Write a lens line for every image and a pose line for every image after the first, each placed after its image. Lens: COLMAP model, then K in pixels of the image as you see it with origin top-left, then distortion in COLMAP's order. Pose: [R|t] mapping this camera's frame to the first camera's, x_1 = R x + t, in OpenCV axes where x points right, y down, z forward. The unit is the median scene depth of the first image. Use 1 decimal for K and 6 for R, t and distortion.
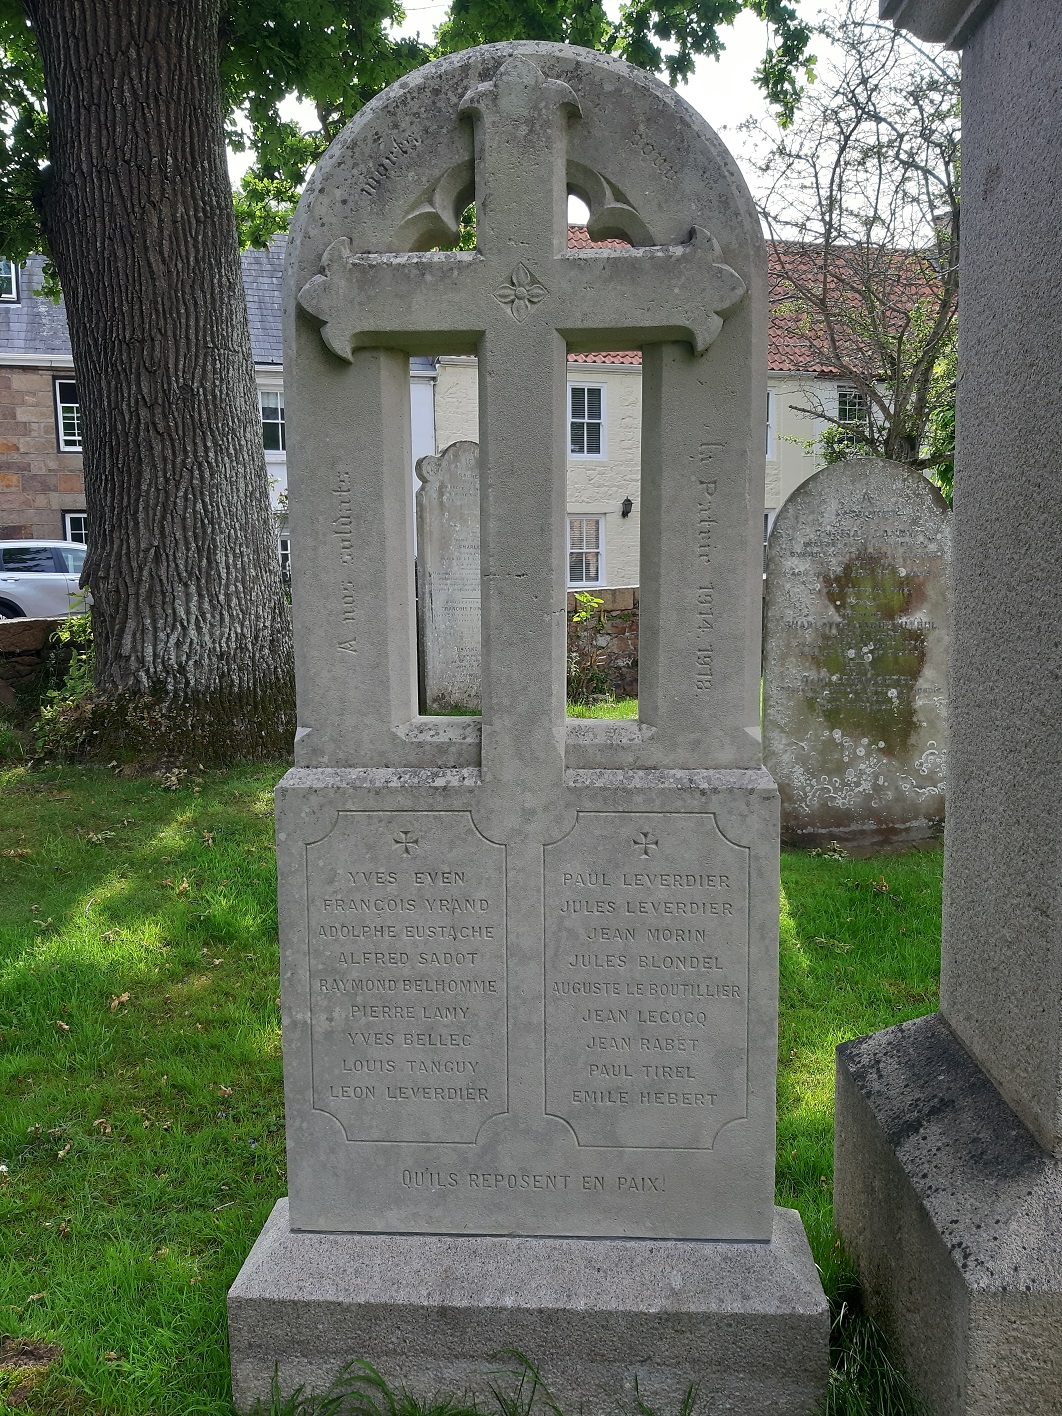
lens RADIAL K [[1145.9, 0, 529.0], [0, 1145.9, 707.2], [0, 0, 1]] dist [0.046767, -0.104400]
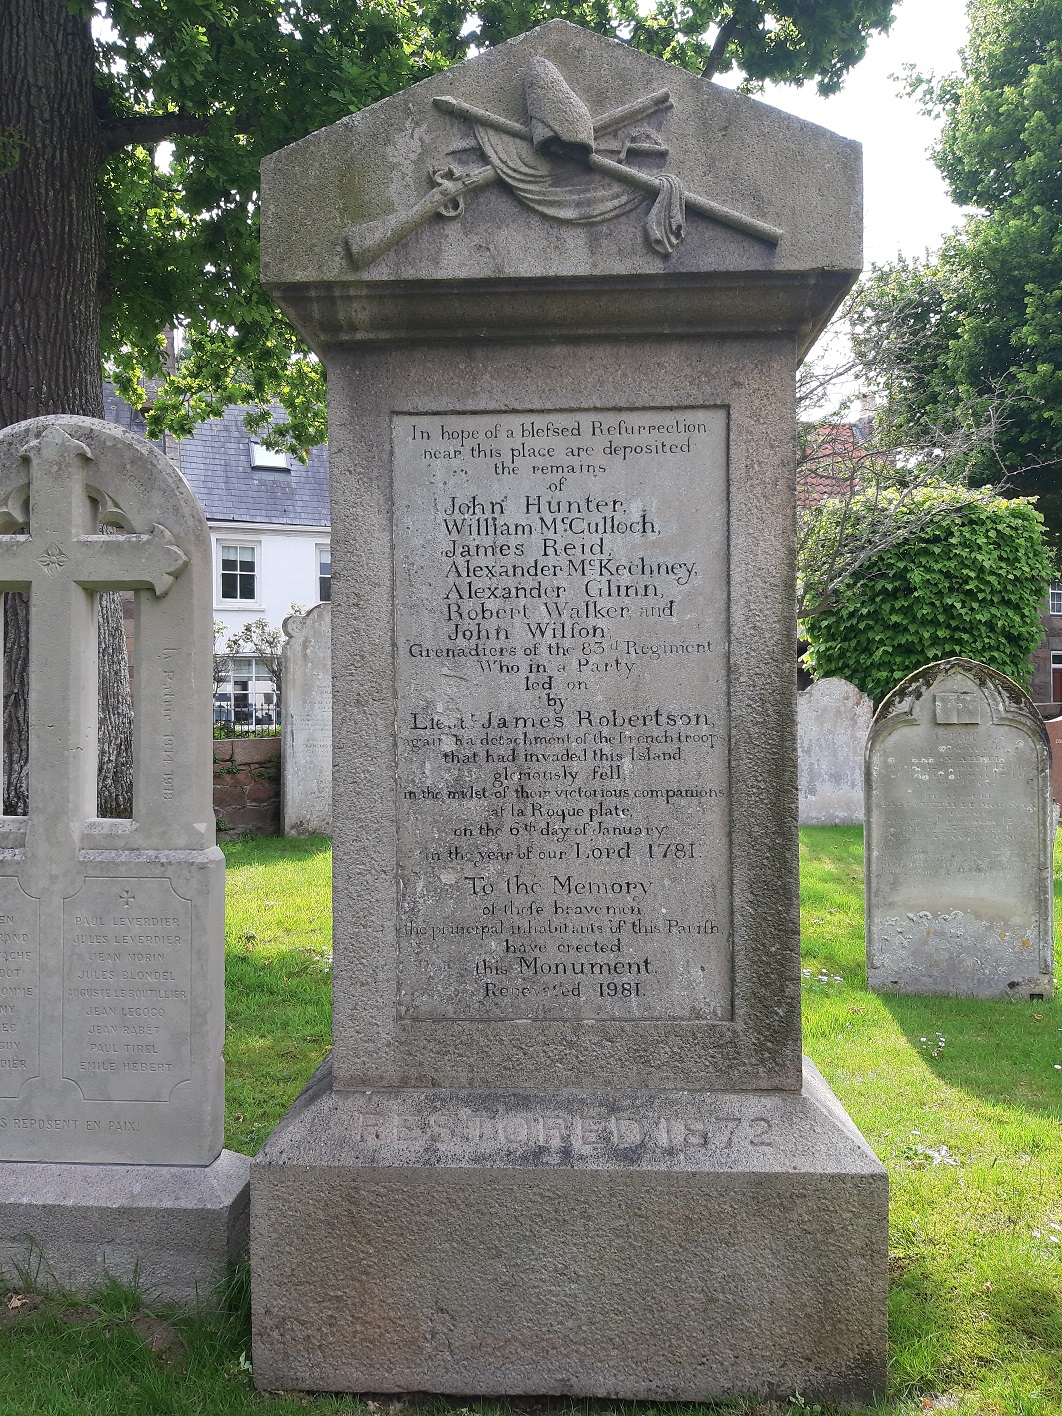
lens RADIAL K [[1145.9, 0, 545.6], [0, 1145.9, 699.3], [0, 0, 1]] dist [0.046767, -0.104400]
pose [[0.999901, 0.009960, 0.009967, 0.652209], [-0.008616, 0.991886, -0.126836, 0.044198], [-0.011150, 0.126738, 0.991874, -0.603666]]
